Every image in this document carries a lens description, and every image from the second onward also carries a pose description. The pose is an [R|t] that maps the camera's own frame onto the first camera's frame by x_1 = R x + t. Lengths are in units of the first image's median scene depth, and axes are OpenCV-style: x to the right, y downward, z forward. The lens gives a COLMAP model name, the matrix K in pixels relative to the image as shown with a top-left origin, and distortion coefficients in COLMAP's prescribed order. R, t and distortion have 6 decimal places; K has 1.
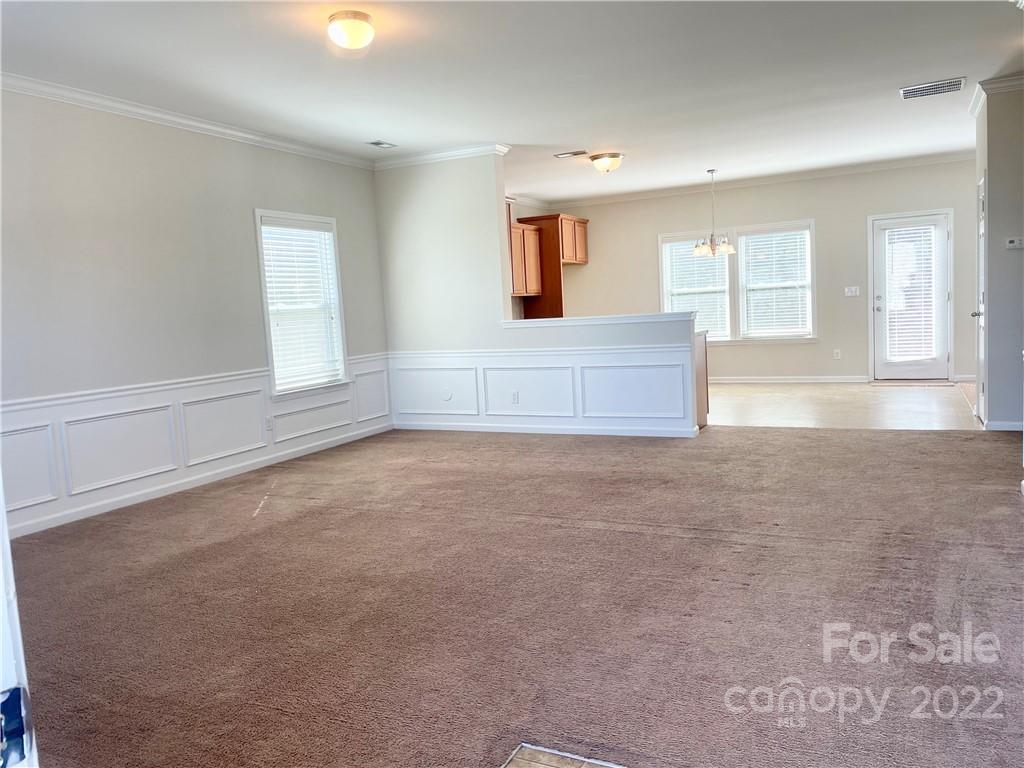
lens RADIAL K [[766.8, 0, 512.0], [0, 766.8, 384.0], [0, 0, 1]] dist [0.054084, -0.005473]
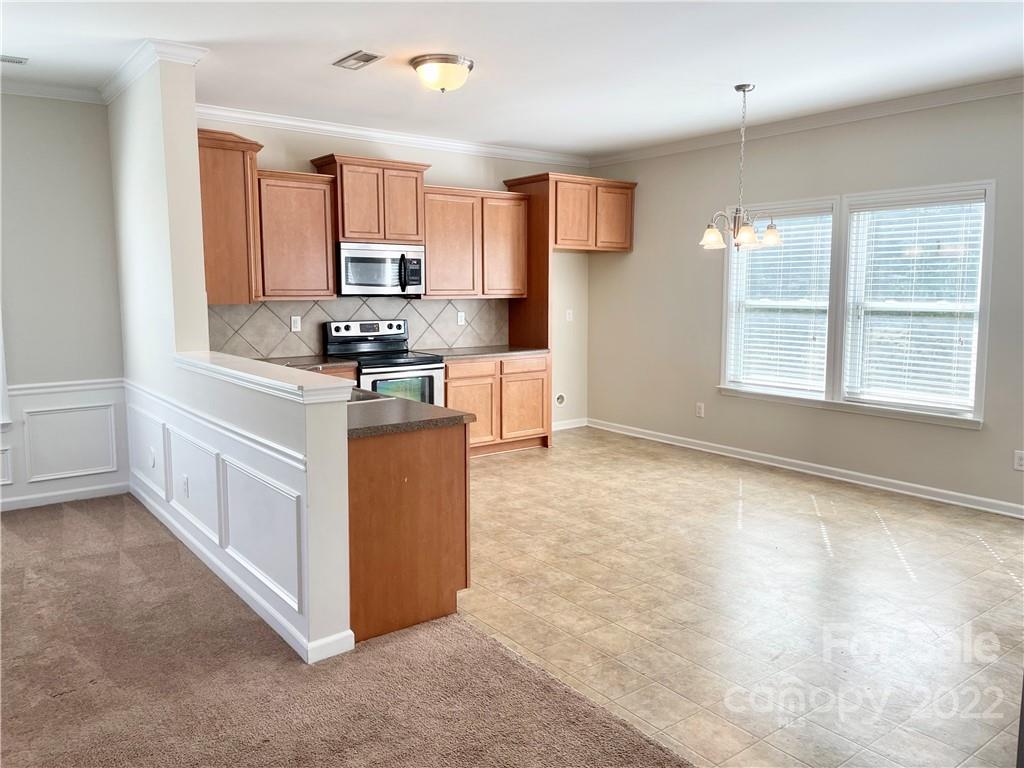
lens RADIAL K [[766.8, 0, 512.0], [0, 766.8, 384.0], [0, 0, 1]] dist [0.054084, -0.005473]
pose [[0.893810, 0.111565, -0.434347, 0.327593], [-0.093613, 0.993640, 0.062583, -0.083218], [0.438566, -0.015277, 0.898569, 0.403323]]
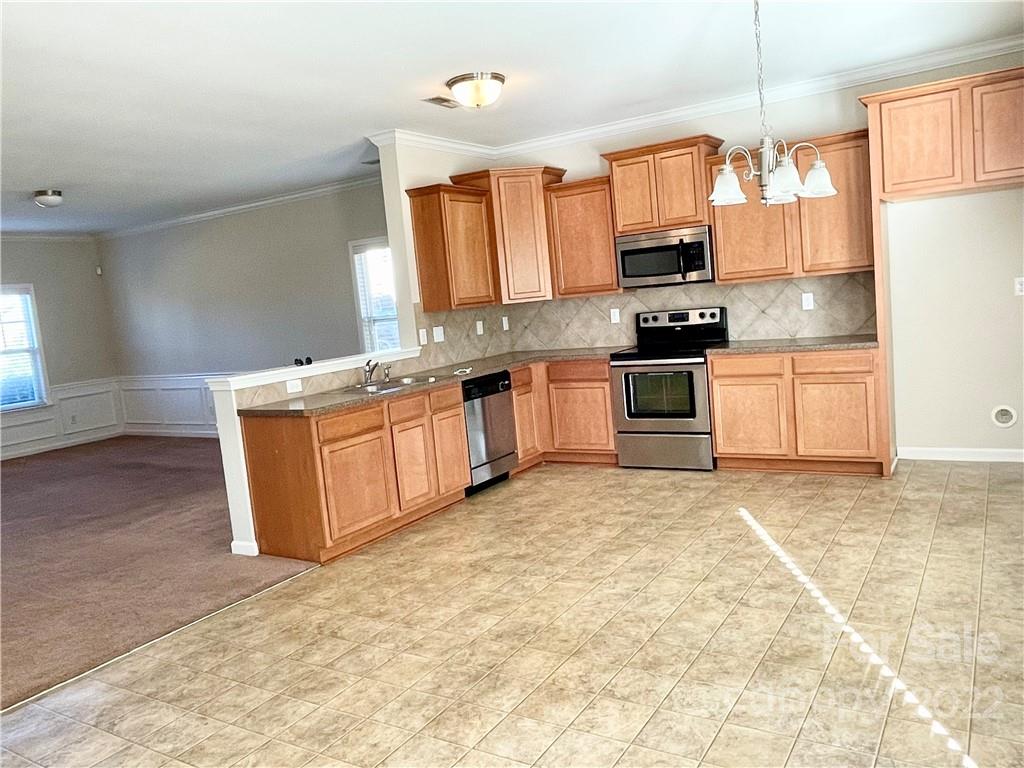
lens RADIAL K [[786.6, 0, 511.9], [0, 786.6, 398.8], [0, 0, 1]] dist [-0.012736, 0.001236]
pose [[-0.093468, 0.192439, -0.976847, 0.585530], [0.000254, 0.981147, 0.193262, -0.137980], [0.995622, 0.017815, -0.091754, 0.865719]]
